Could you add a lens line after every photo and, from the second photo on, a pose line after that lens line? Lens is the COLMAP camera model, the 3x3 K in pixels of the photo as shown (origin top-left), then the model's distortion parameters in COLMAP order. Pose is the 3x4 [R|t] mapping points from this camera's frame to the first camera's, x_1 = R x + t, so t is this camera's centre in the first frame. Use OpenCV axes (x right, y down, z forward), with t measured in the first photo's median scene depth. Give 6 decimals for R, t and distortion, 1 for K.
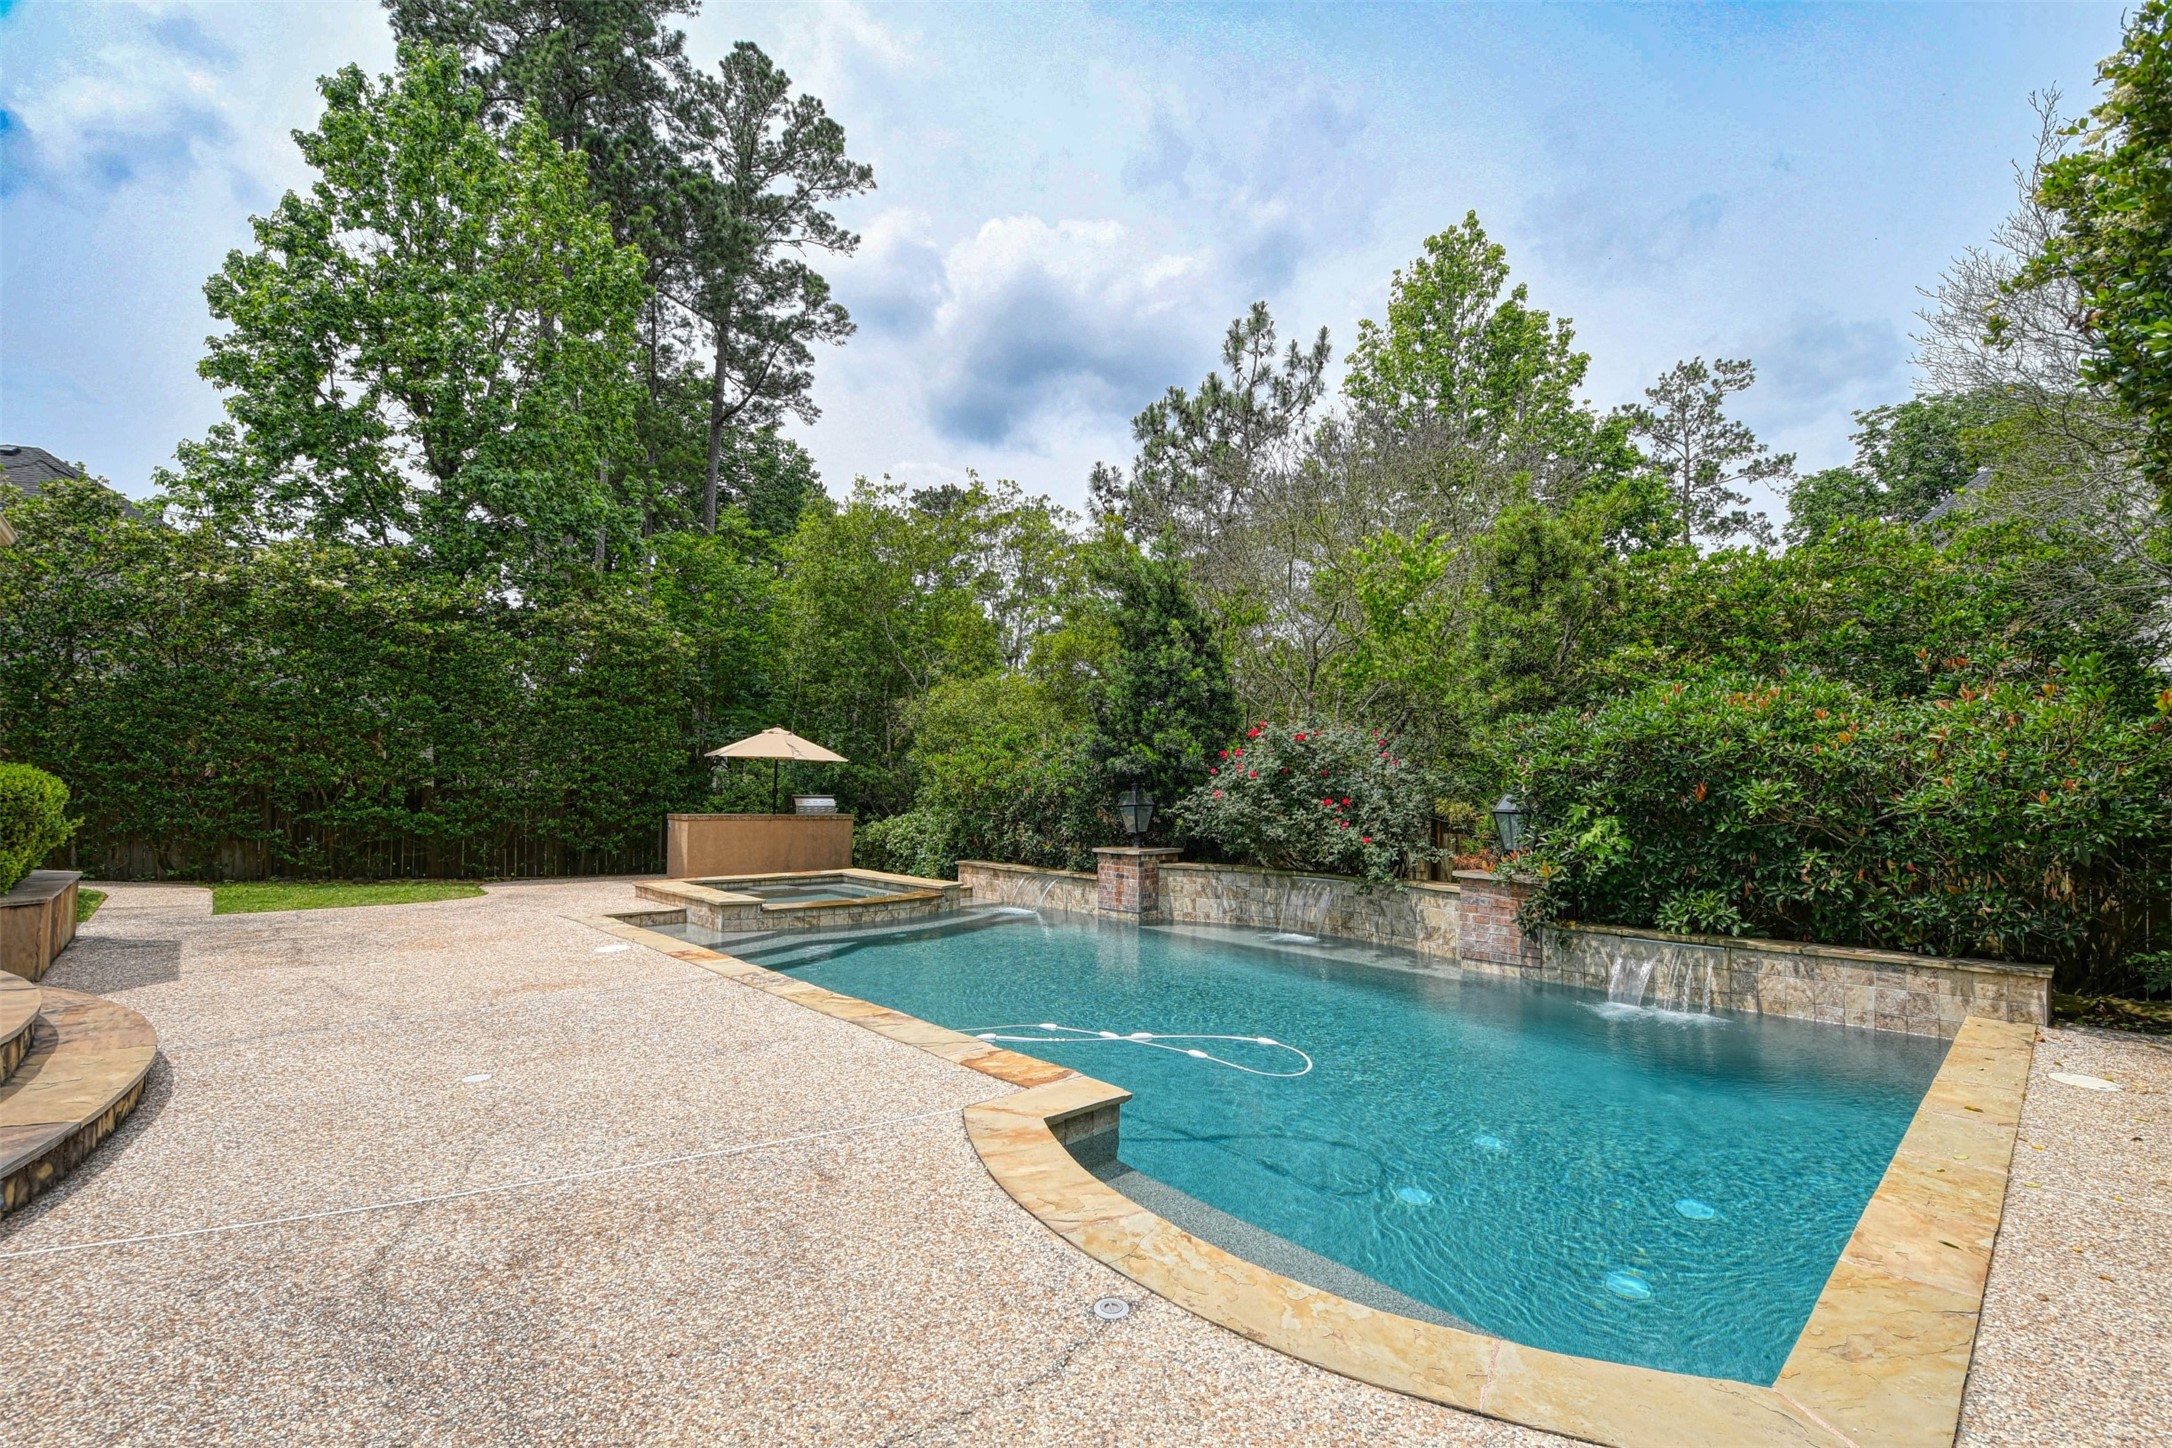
lens RADIAL K [[950.2, 0, 1098.8], [0, 950.2, 766.4], [0, 0, 1]] dist [0.007656, -0.016682]
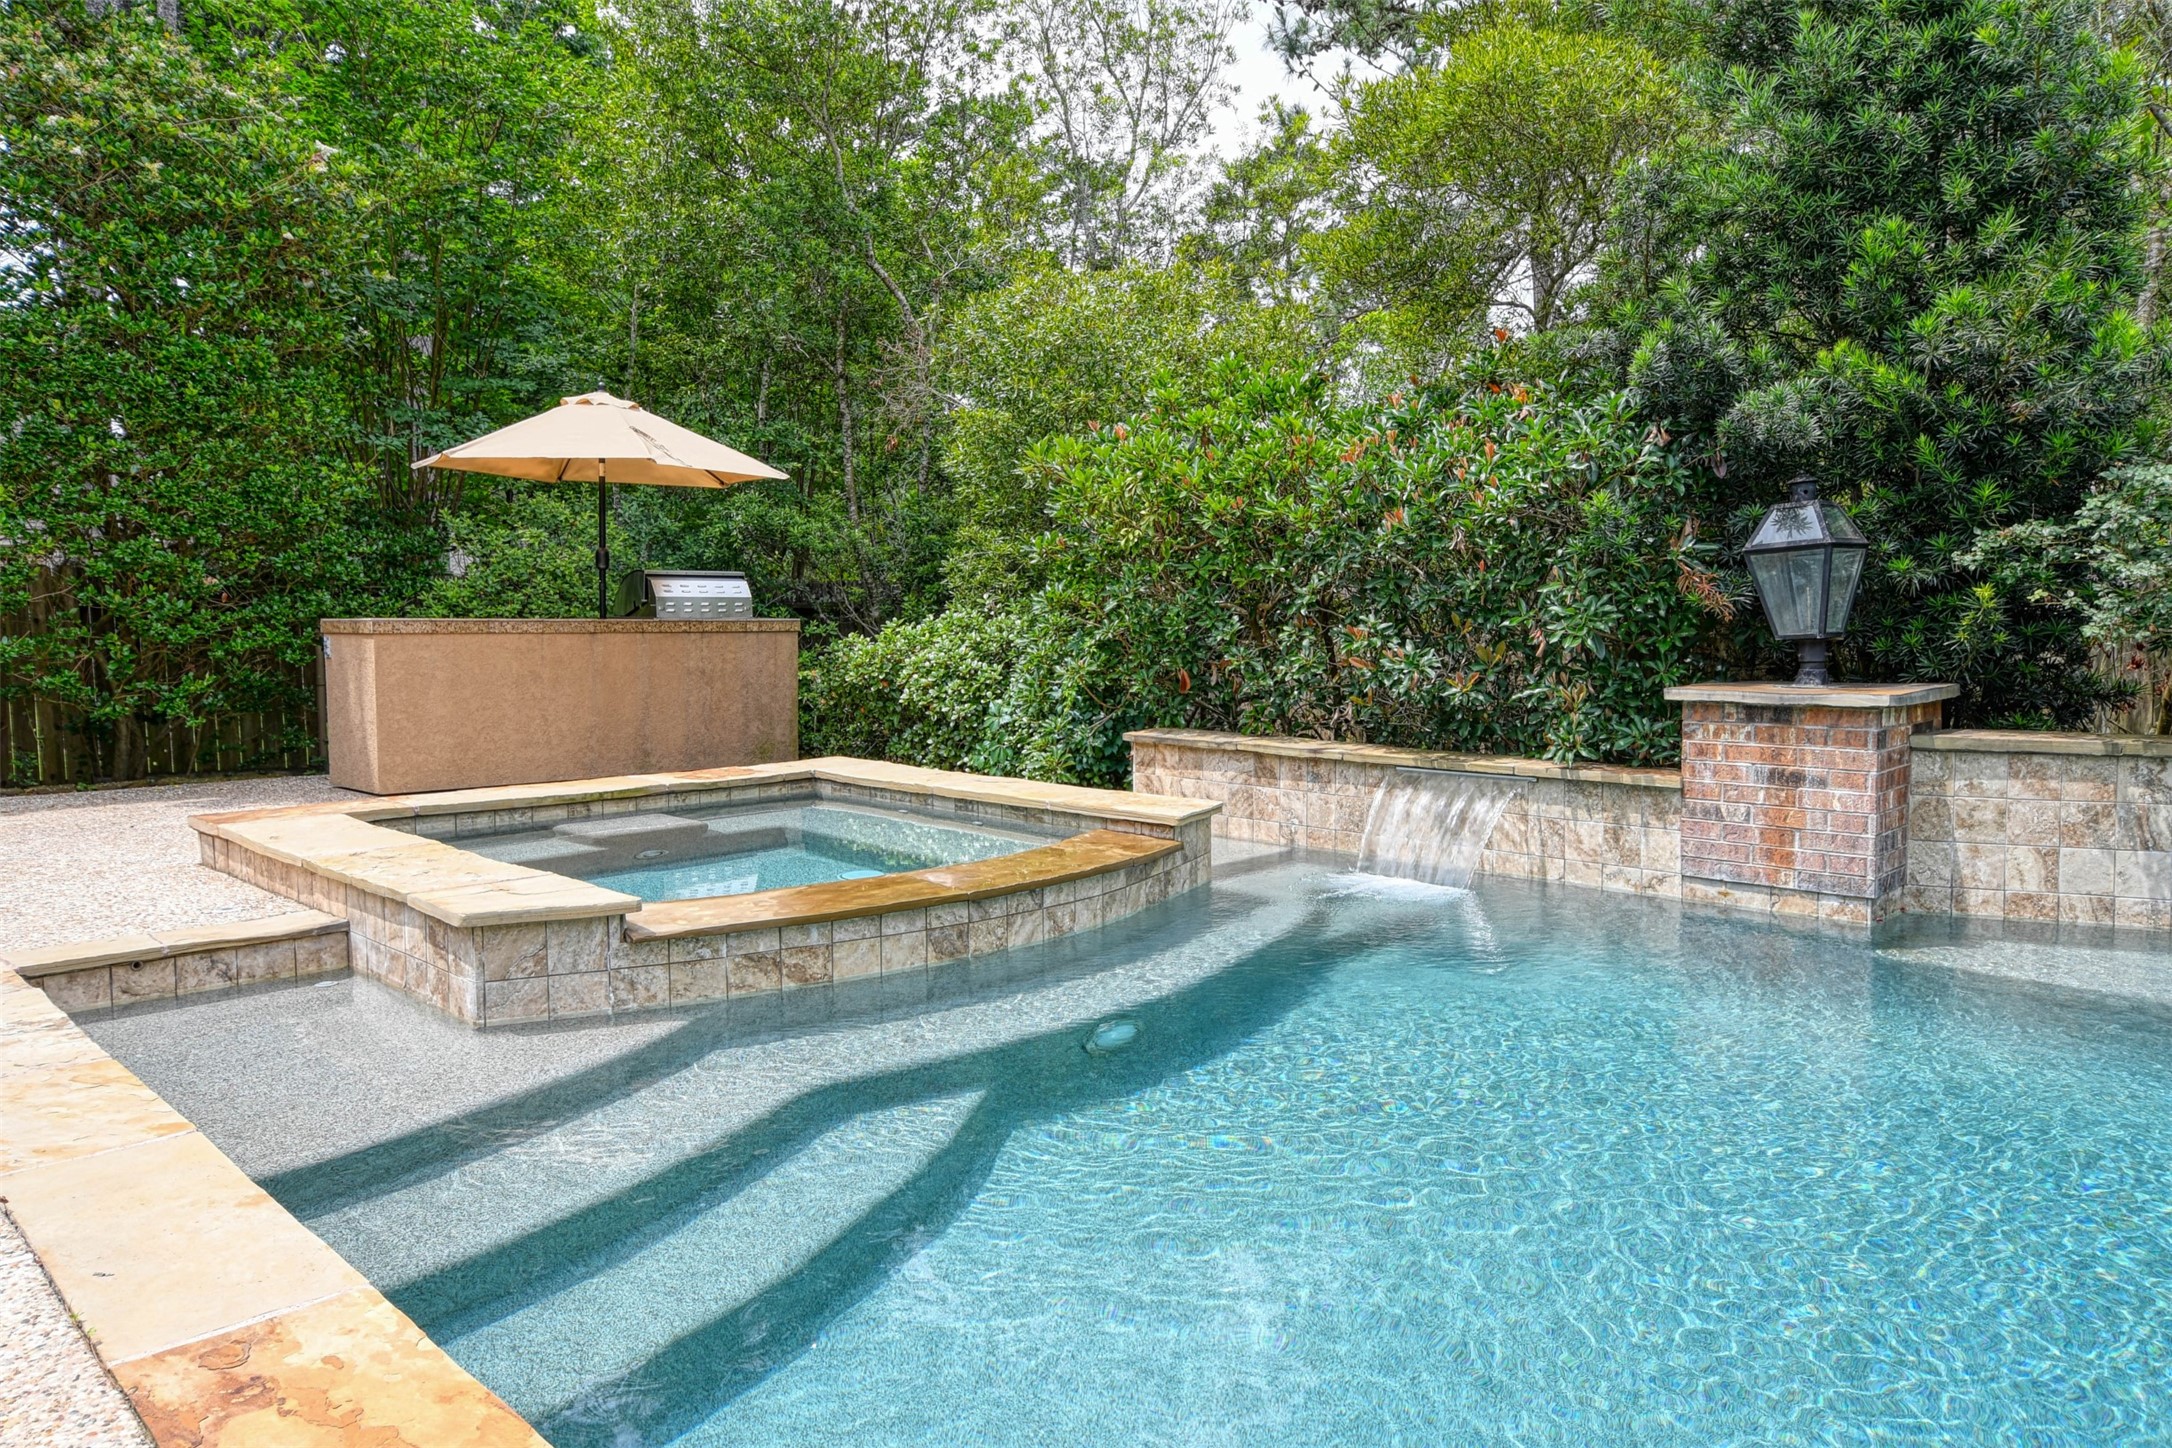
lens RADIAL K [[1502.2, 0, 1106.7], [0, 1502.2, 698.6], [0, 0, 1]] dist [0.010309, -0.003449]
pose [[0.999674, -0.016629, 0.019379, -0.206872], [0.014871, 0.996049, 0.087547, 0.044993], [-0.020758, -0.087230, 0.995972, 0.531821]]
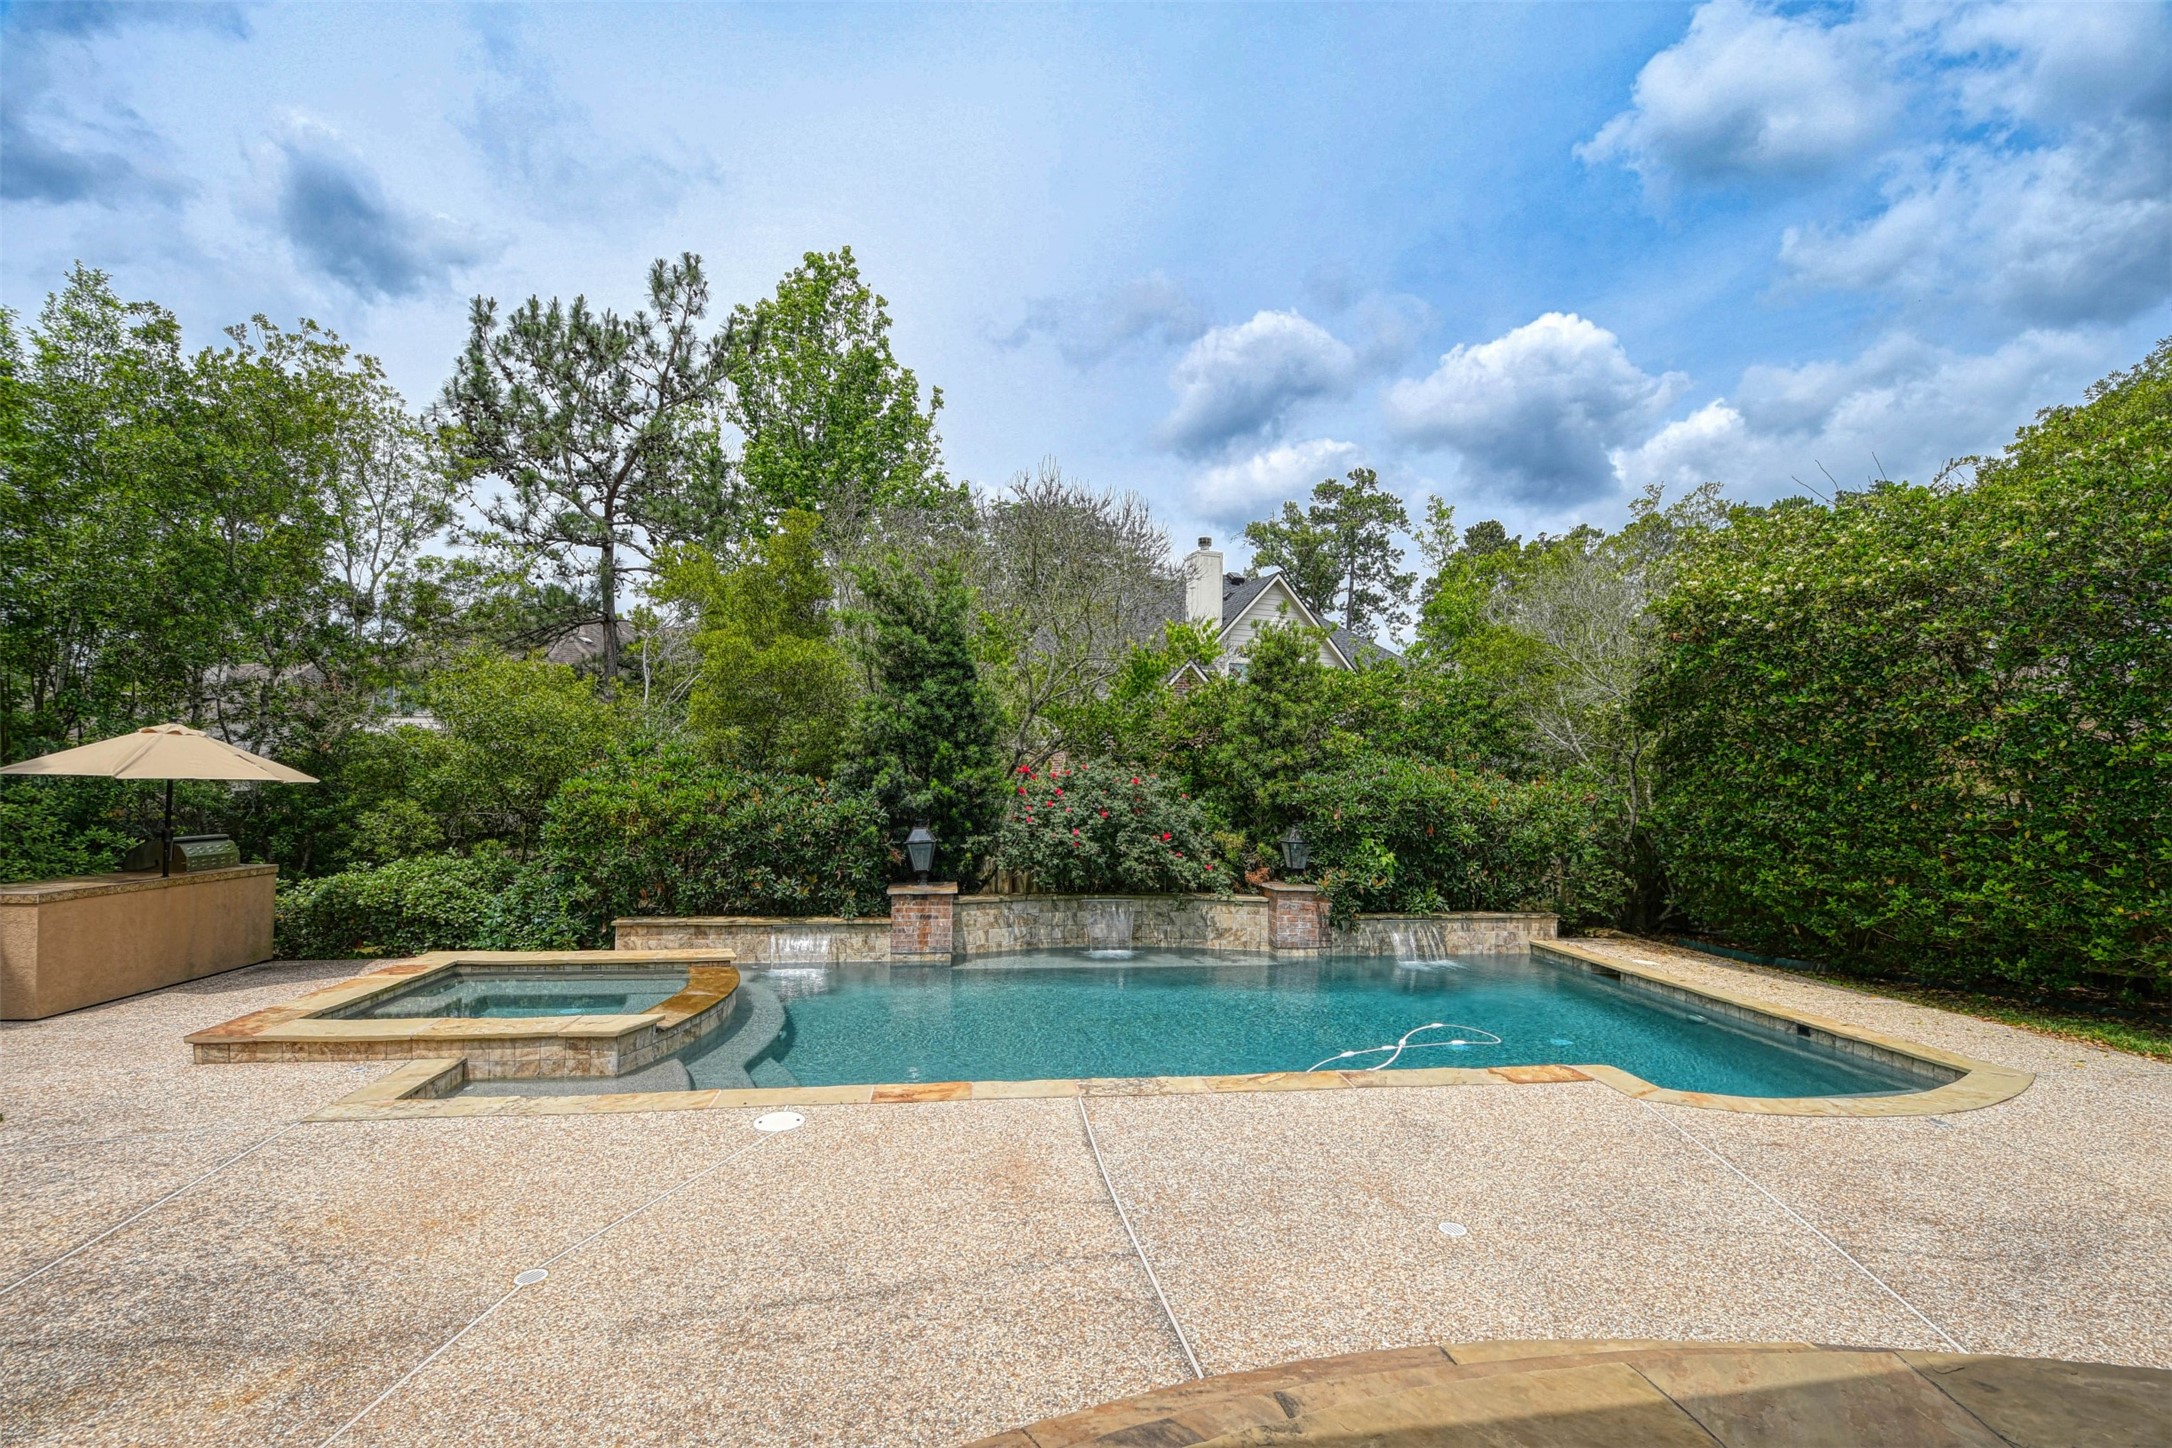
lens RADIAL K [[950.2, 0, 1097.0], [0, 950.2, 764.1], [0, 0, 1]] dist [0.007656, -0.016682]
pose [[0.571814, 0.010799, 0.820312, -0.676086], [-0.031110, 0.999480, 0.008528, -0.053338], [-0.819793, -0.030396, 0.571853, 0.316933]]
